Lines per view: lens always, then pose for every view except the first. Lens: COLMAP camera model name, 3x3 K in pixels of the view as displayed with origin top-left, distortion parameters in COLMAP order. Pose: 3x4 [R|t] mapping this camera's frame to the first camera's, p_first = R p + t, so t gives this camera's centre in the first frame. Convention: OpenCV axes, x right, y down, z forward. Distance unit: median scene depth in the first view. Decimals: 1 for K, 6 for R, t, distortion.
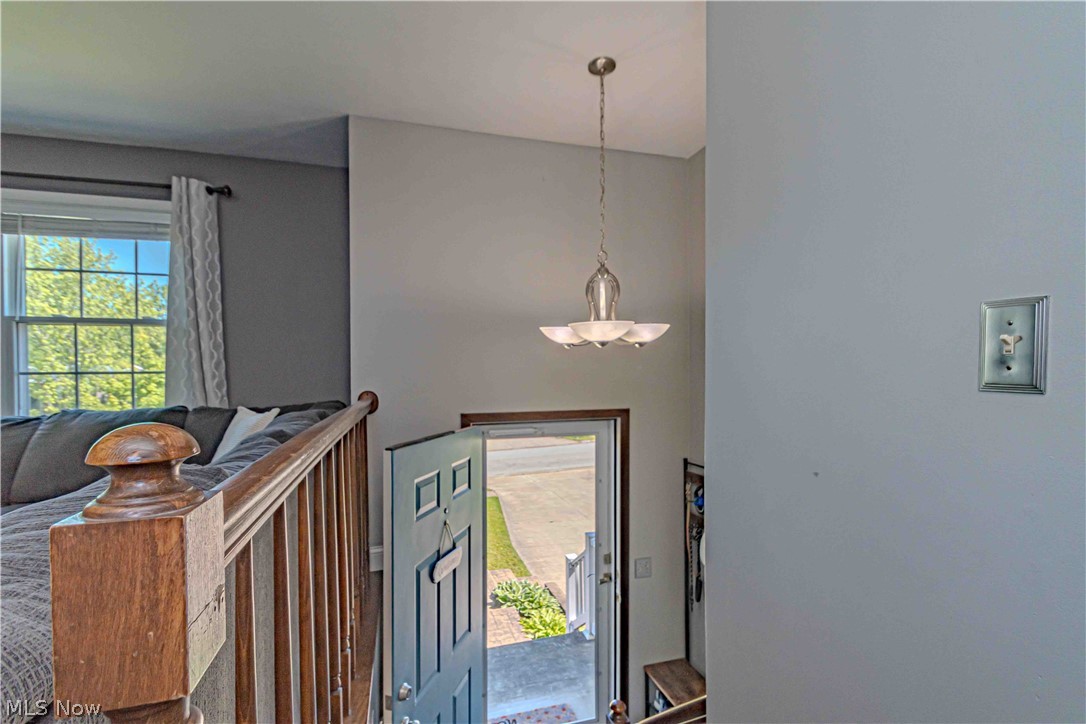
lens RADIAL K [[481.0, 0, 539.5], [0, 481.0, 377.4], [0, 0, 1]] dist [0.007966, -0.004183]
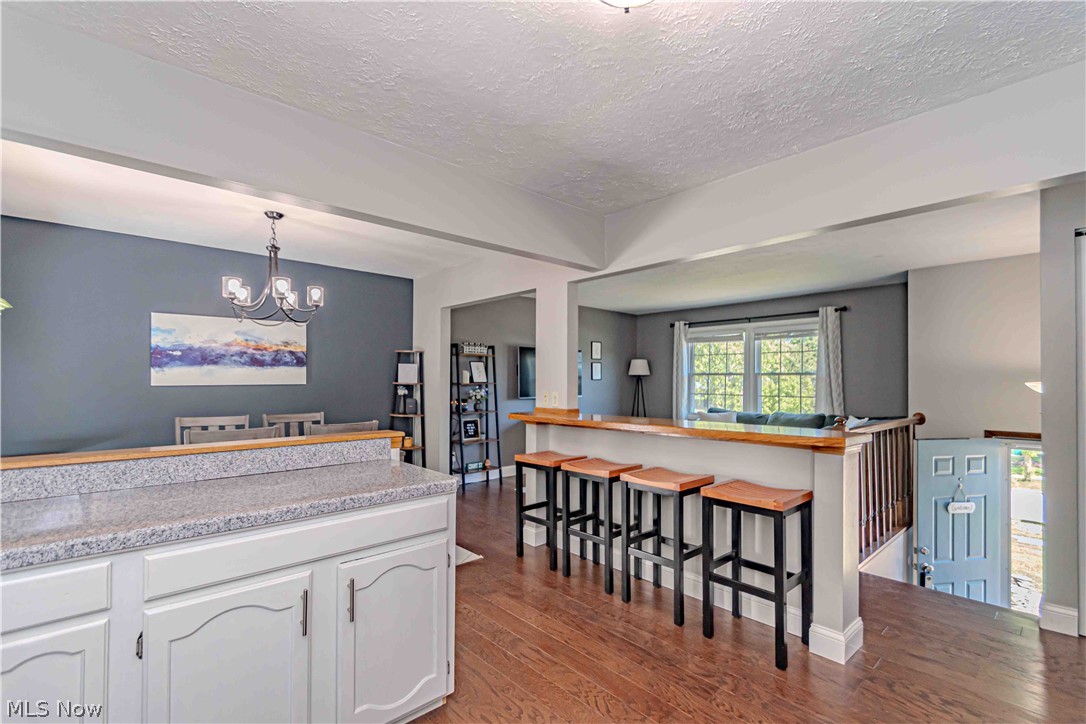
lens RADIAL K [[481.0, 0, 545.2], [0, 481.0, 377.4], [0, 0, 1]] dist [0.007966, -0.004183]
pose [[0.440229, 0.000243, -0.897885, 0.643825], [-0.013761, 0.999884, -0.006477, -0.071468], [0.897780, 0.015207, 0.440181, -1.059739]]
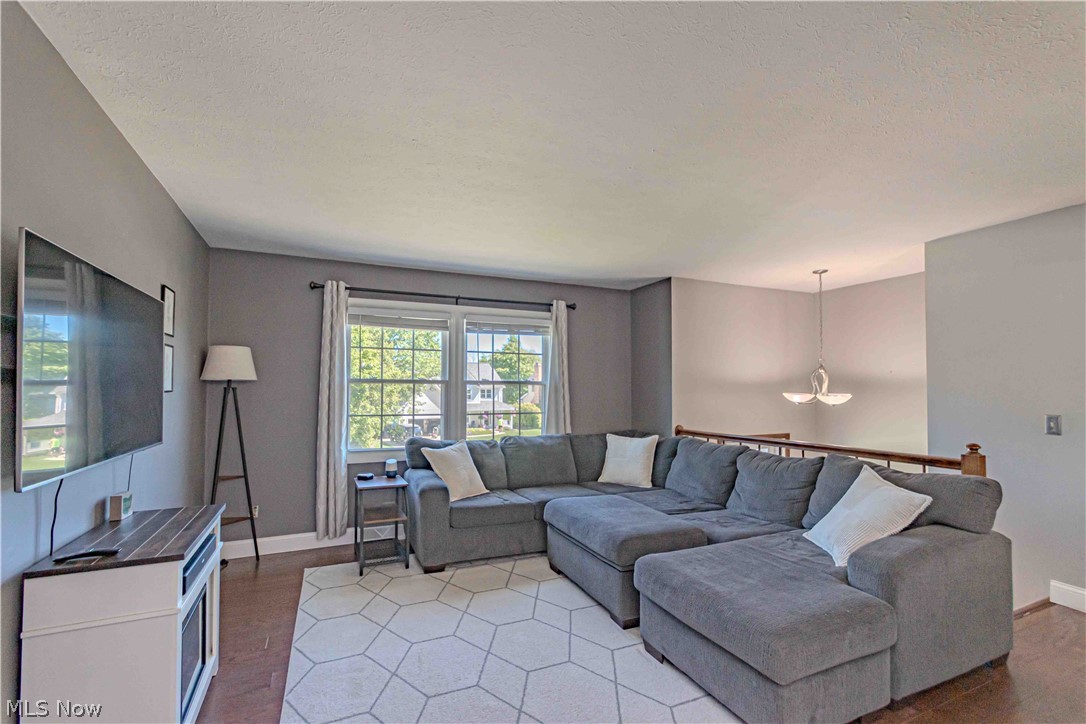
lens RADIAL K [[481.0, 0, 524.6], [0, 481.0, 358.0], [0, 0, 1]] dist [0.007966, -0.004183]
pose [[0.991969, 0.015678, 0.125509, -1.084833], [-0.006026, 0.997019, -0.076917, -0.076335], [-0.126341, 0.075543, 0.989106, -0.678877]]
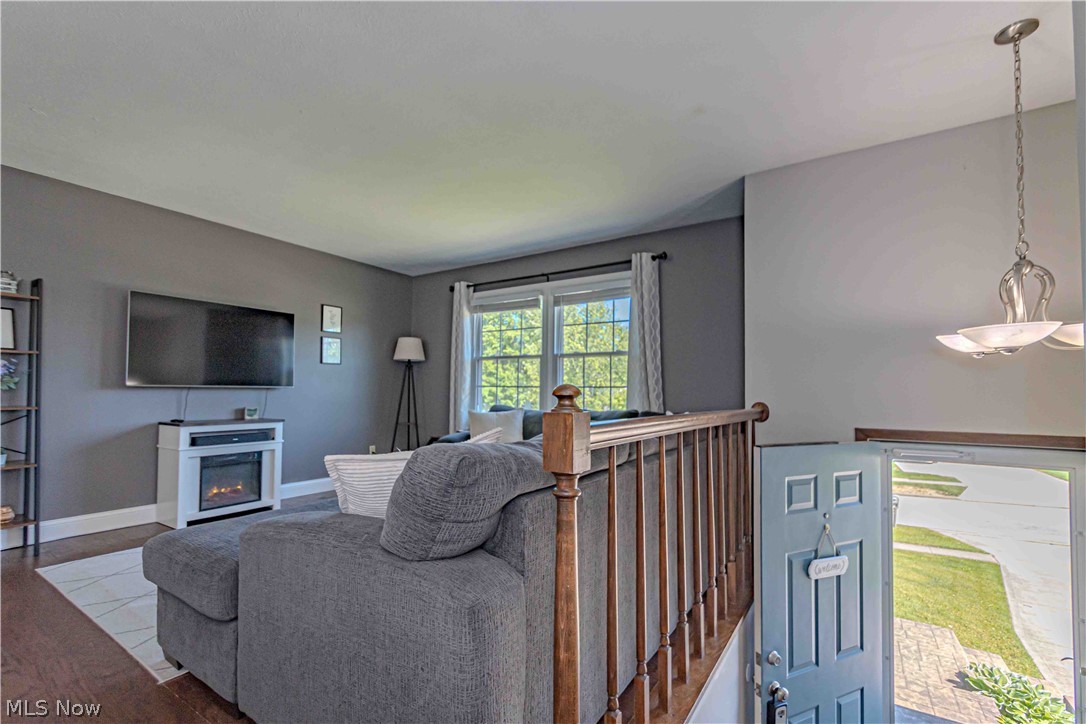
lens RADIAL K [[481.0, 0, 545.5], [0, 481.0, 374.5], [0, 0, 1]] dist [0.007966, -0.004183]
pose [[0.650316, -0.019080, -0.759424, 0.177342], [-0.020534, 0.998878, -0.042680, 0.019802], [0.759386, 0.043350, 0.649194, -0.139958]]
